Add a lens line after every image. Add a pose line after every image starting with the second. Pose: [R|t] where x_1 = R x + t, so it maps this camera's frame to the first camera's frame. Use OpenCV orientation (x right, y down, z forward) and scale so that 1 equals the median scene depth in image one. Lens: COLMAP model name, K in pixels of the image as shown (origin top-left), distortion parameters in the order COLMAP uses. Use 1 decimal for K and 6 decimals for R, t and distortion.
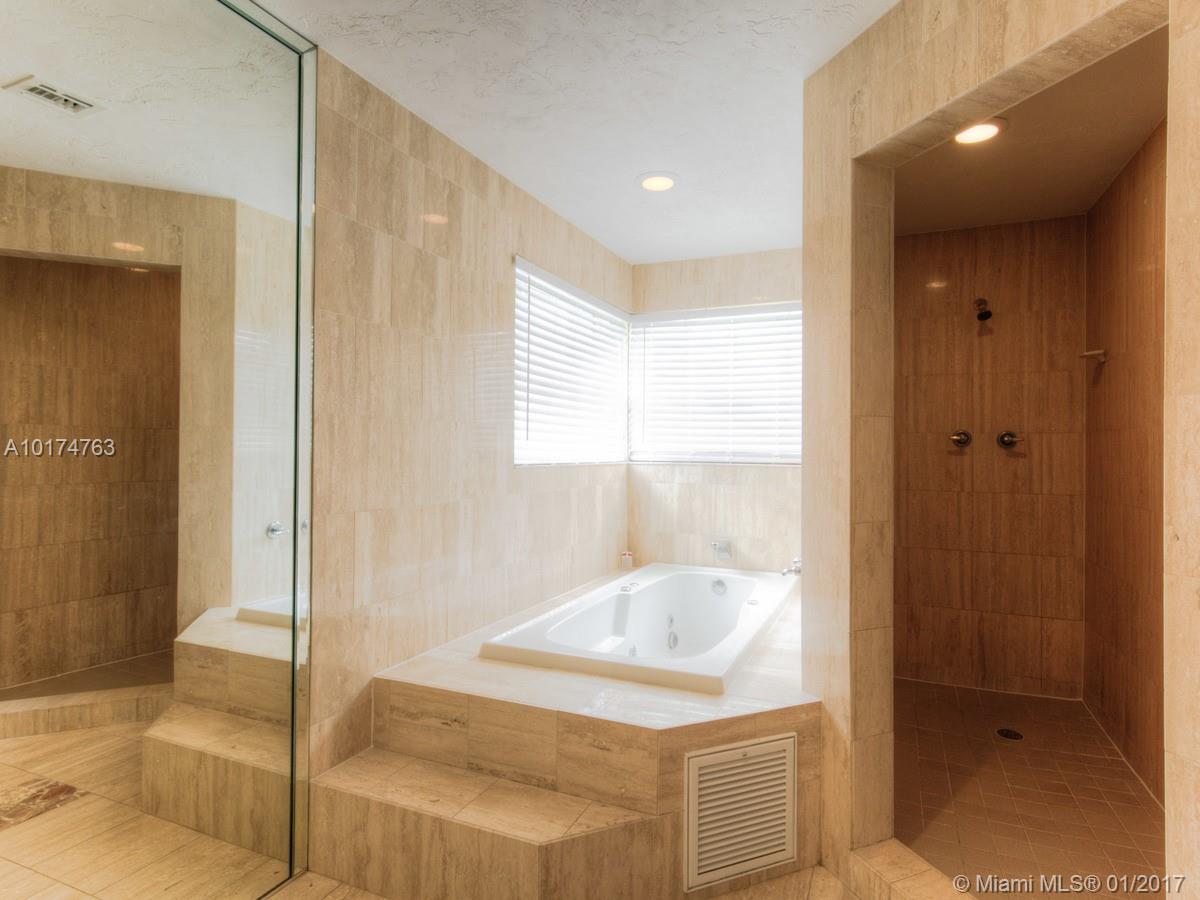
lens RADIAL K [[664.2, 0, 600.2], [0, 664.2, 448.5], [0, 0, 1]] dist [0.002664, 0.000434]
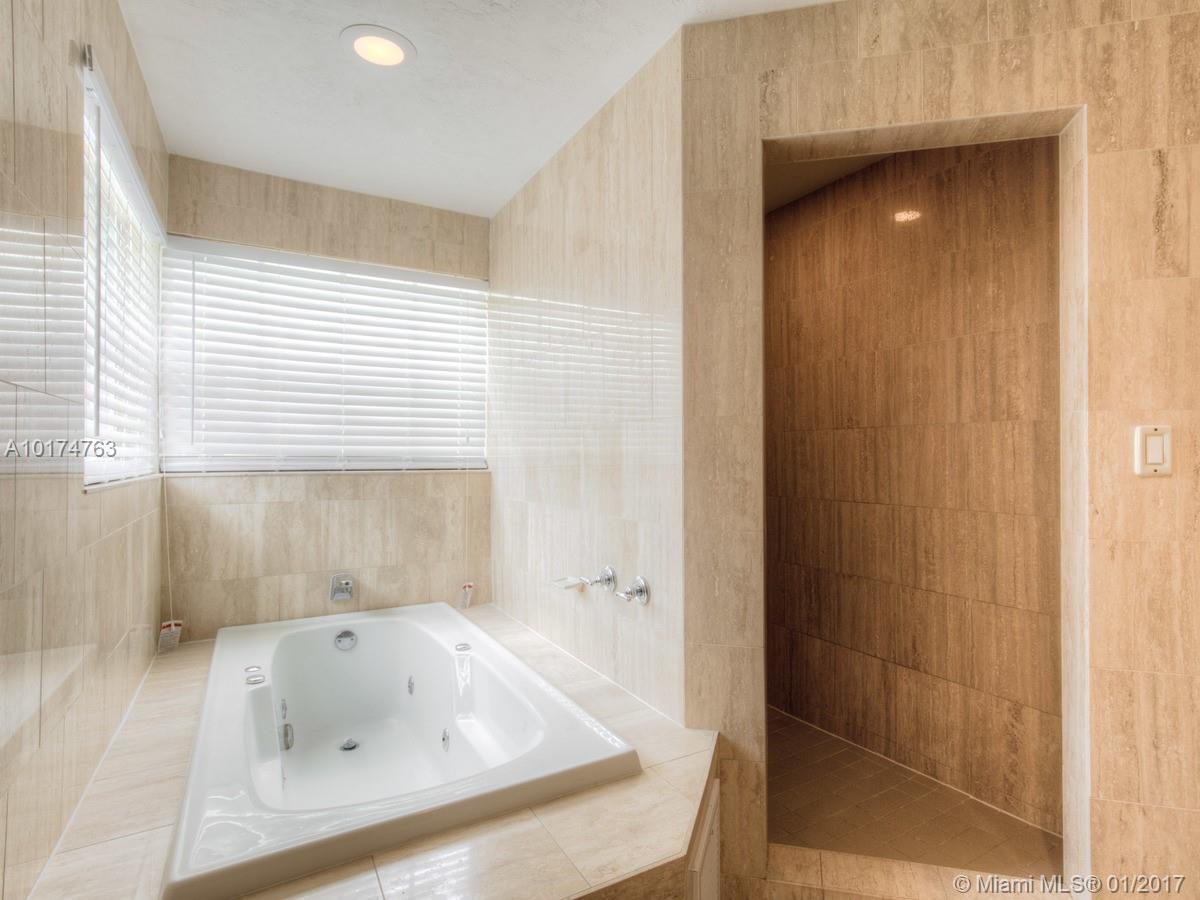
lens RADIAL K [[664.2, 0, 600.6], [0, 664.2, 451.5], [0, 0, 1]] dist [0.002664, 0.000434]
pose [[0.538341, -0.003293, 0.842721, -0.285952], [0.003964, 0.999991, 0.001376, 0.000587], [-0.842718, 0.002600, 0.538349, 0.369913]]
